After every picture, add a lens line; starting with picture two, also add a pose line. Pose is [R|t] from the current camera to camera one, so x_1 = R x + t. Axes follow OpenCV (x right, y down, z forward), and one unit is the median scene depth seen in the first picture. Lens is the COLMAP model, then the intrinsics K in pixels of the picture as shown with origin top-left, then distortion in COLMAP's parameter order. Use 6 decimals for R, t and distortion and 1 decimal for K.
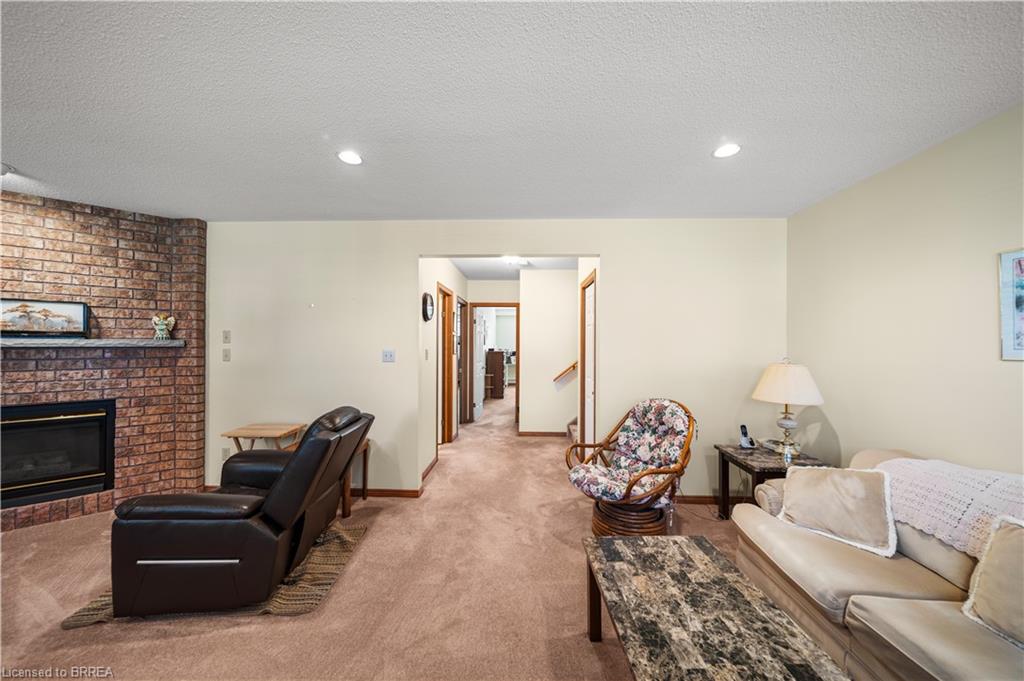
lens RADIAL K [[375.4, 0, 515.6], [0, 375.4, 339.7], [0, 0, 1]] dist [-0.001624, -0.000132]
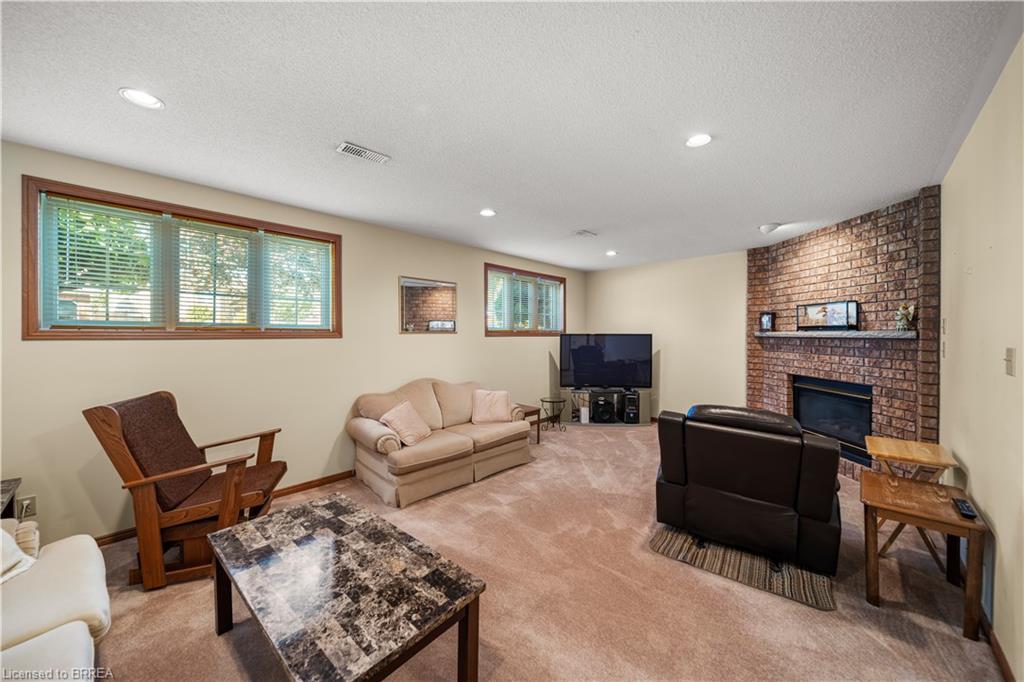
lens RADIAL K [[375.4, 0, 513.3], [0, 375.4, 336.0], [0, 0, 1]] dist [-0.001624, -0.000132]
pose [[-0.685023, -0.000076, -0.728521, 0.457569], [0.003130, 0.999990, -0.003048, 0.014000], [0.728515, -0.004368, -0.685016, 1.028351]]
